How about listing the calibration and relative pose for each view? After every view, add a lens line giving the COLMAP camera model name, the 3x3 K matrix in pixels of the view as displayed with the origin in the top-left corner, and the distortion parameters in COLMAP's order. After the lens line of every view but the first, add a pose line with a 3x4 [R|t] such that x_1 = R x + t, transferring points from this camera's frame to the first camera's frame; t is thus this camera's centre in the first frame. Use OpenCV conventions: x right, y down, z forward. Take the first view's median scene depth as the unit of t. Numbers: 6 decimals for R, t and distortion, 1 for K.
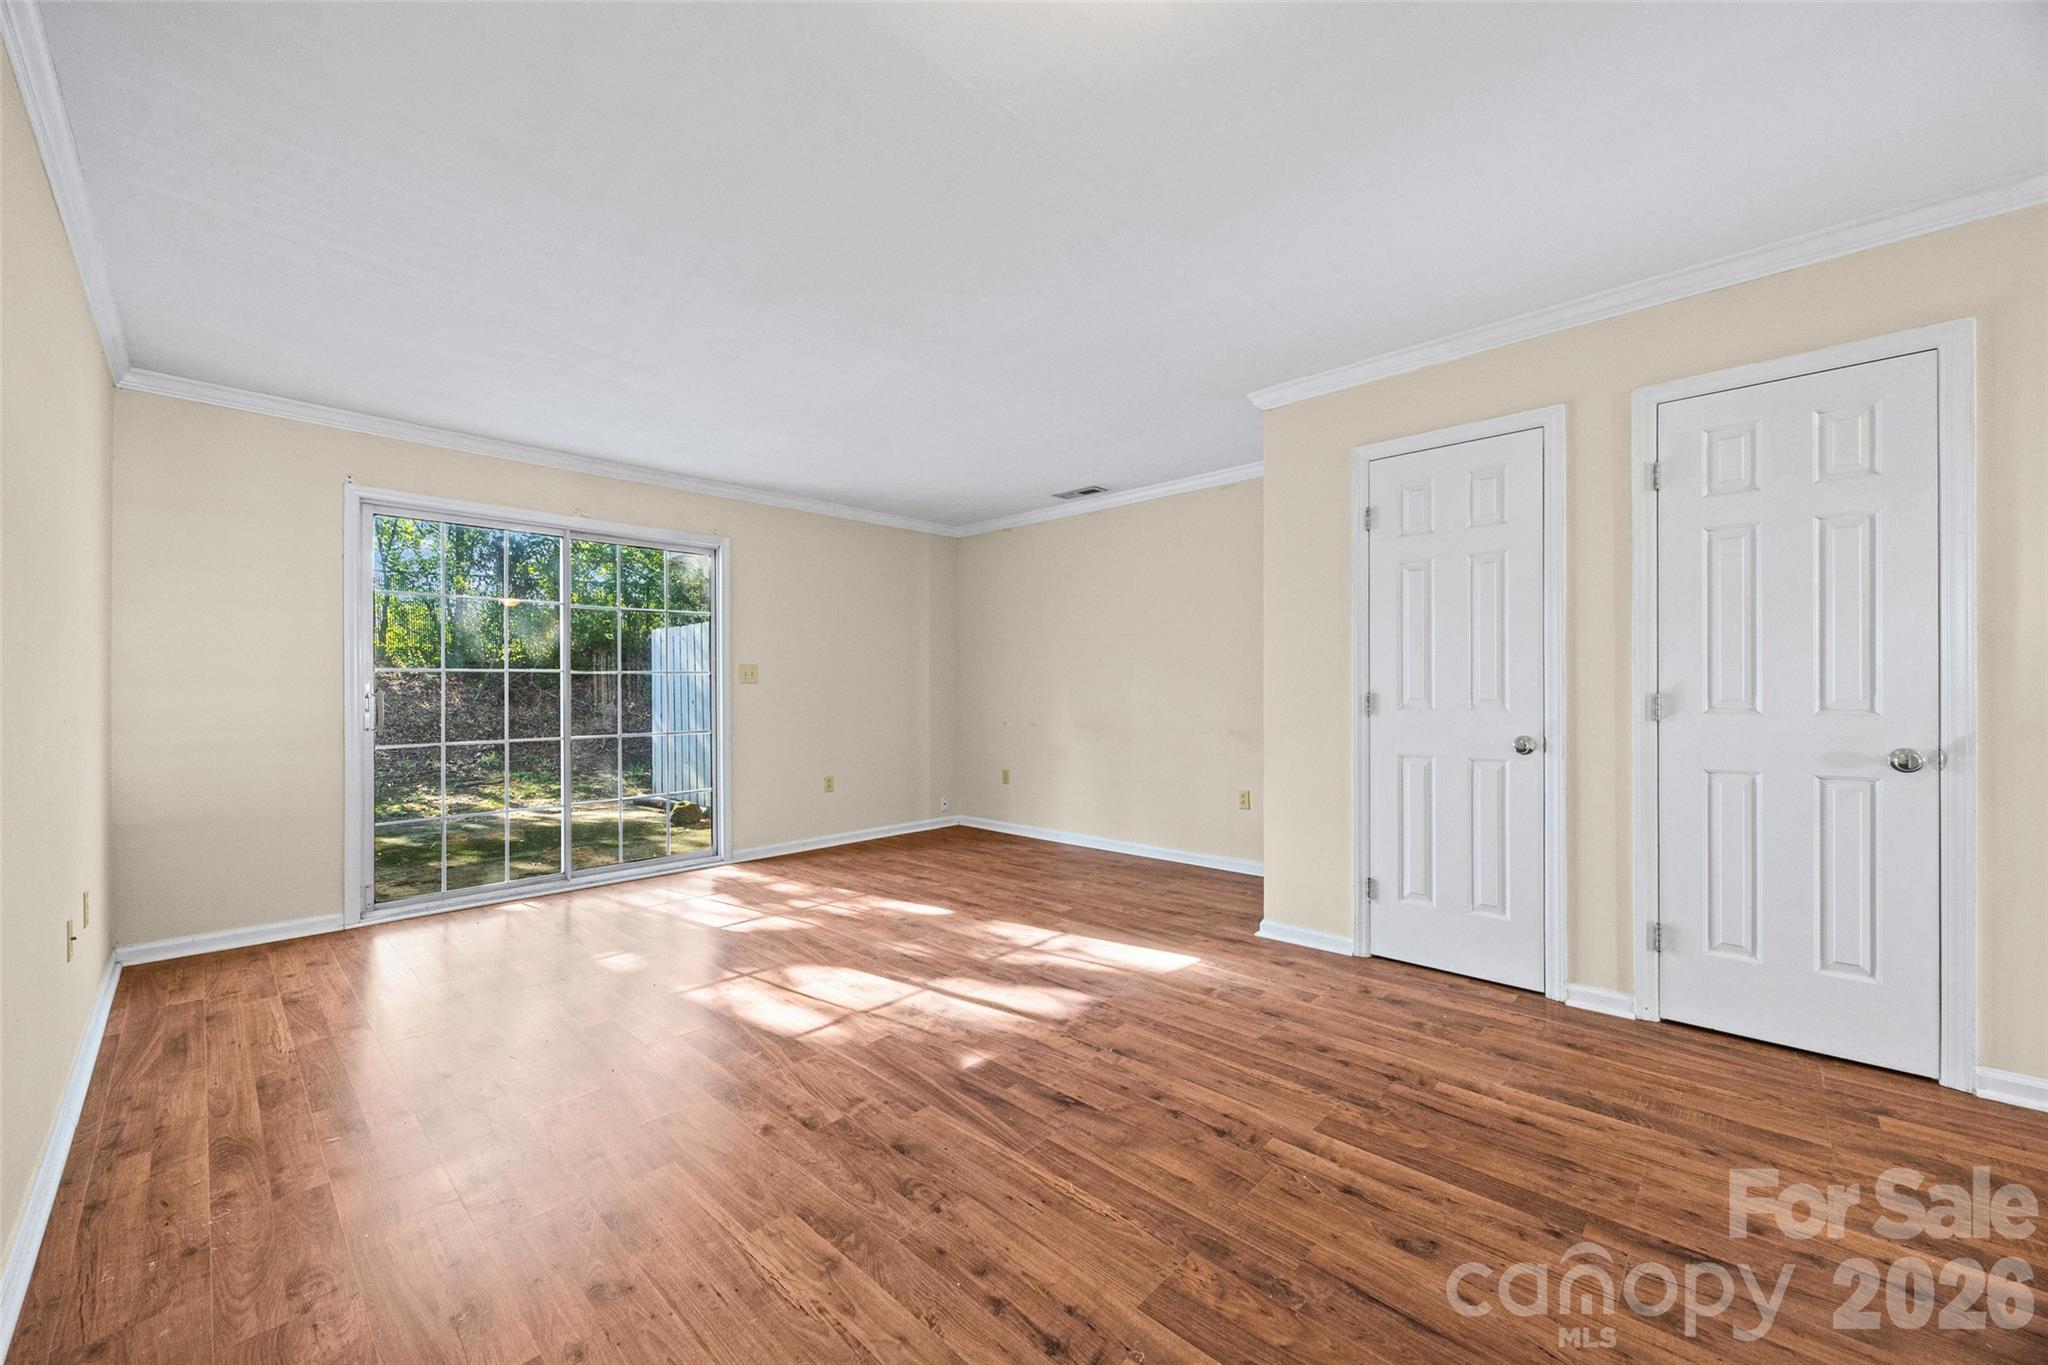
lens RADIAL K [[788.8, 0, 1021.5], [0, 788.8, 685.2], [0, 0, 1]] dist [-0.001595, -0.000636]
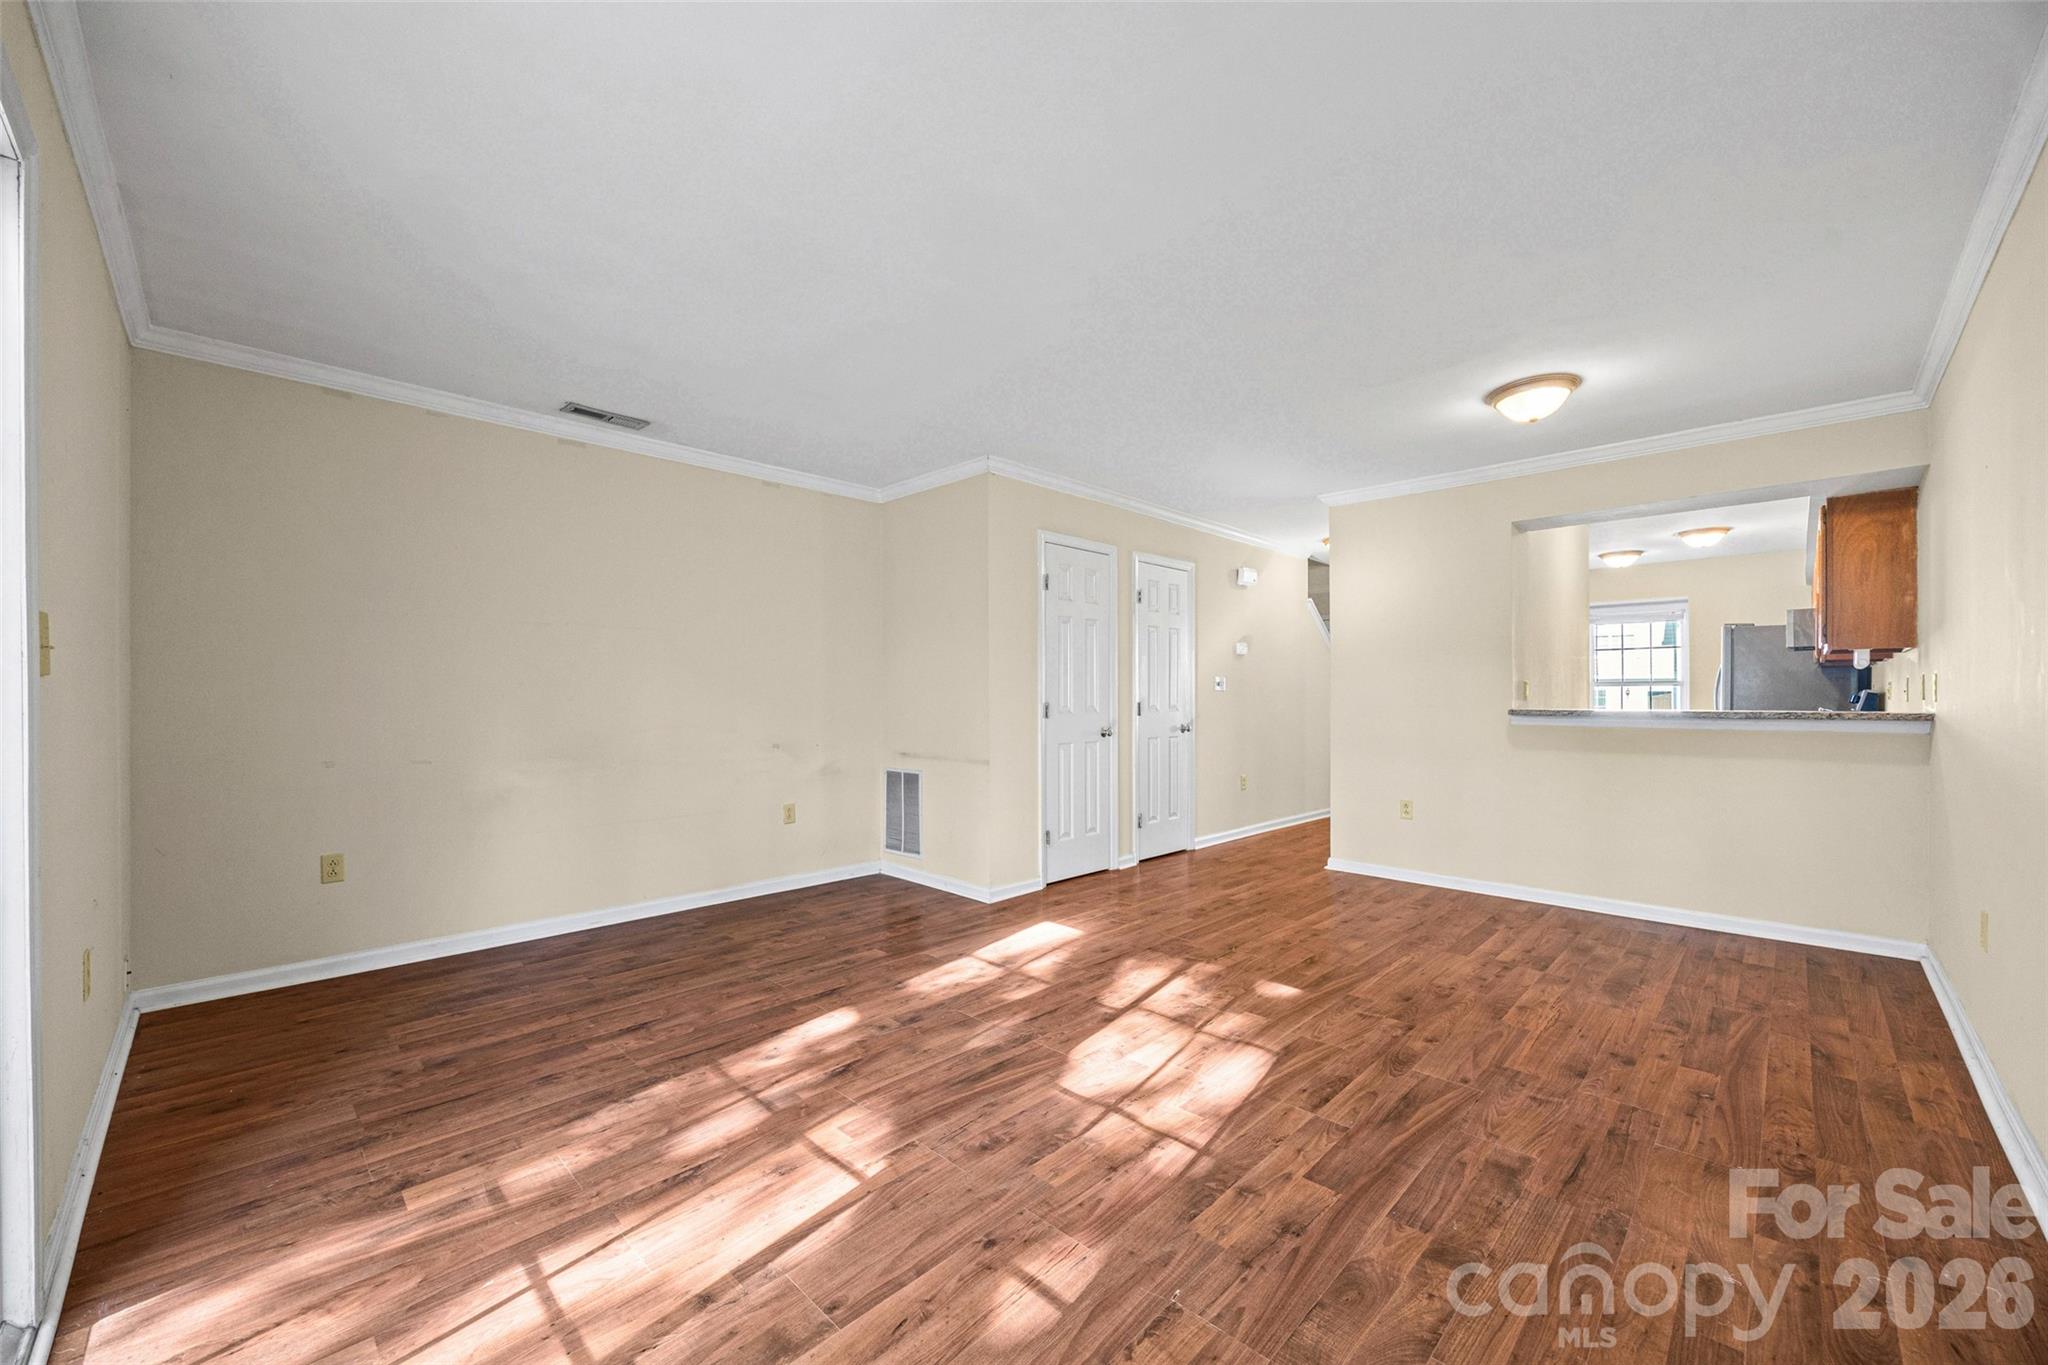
lens RADIAL K [[788.8, 0, 1027.6], [0, 788.8, 698.7], [0, 0, 1]] dist [-0.001595, -0.000636]
pose [[0.009852, 0.005587, 0.999936, -1.496339], [-0.004066, 0.999976, -0.005547, 0.015056], [-0.999943, -0.004011, 0.009875, 1.523765]]
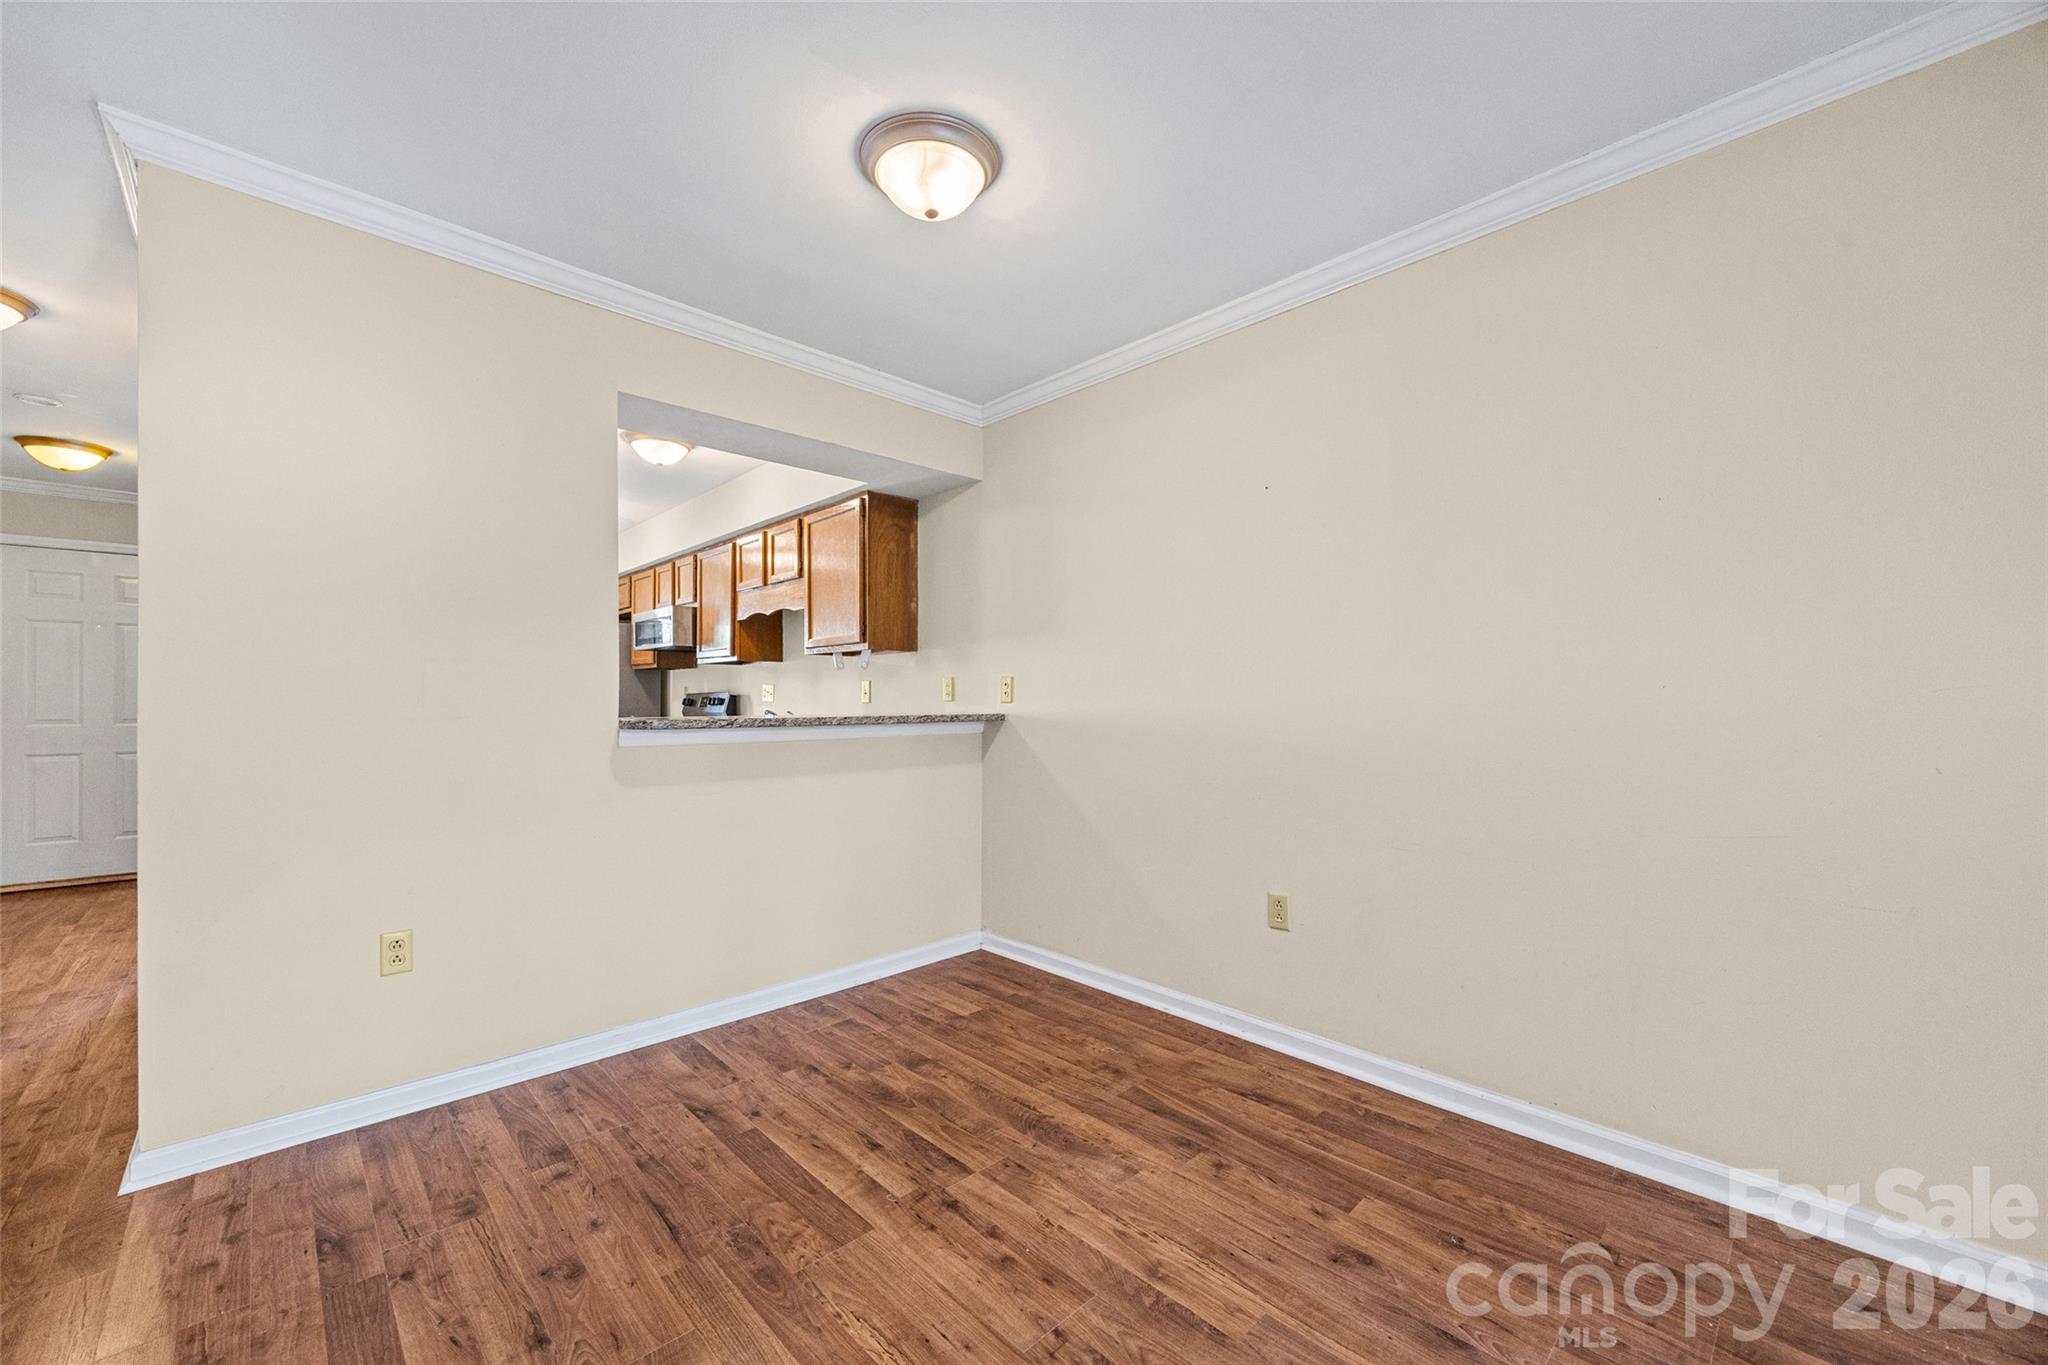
lens RADIAL K [[788.8, 0, 1018.7], [0, 788.8, 705.7], [0, 0, 1]] dist [-0.001595, -0.000636]
pose [[-0.998805, 0.007983, 0.048220, -0.086322], [0.008107, 0.999964, 0.002370, 0.005373], [-0.048200, 0.002758, -0.998834, 1.422036]]
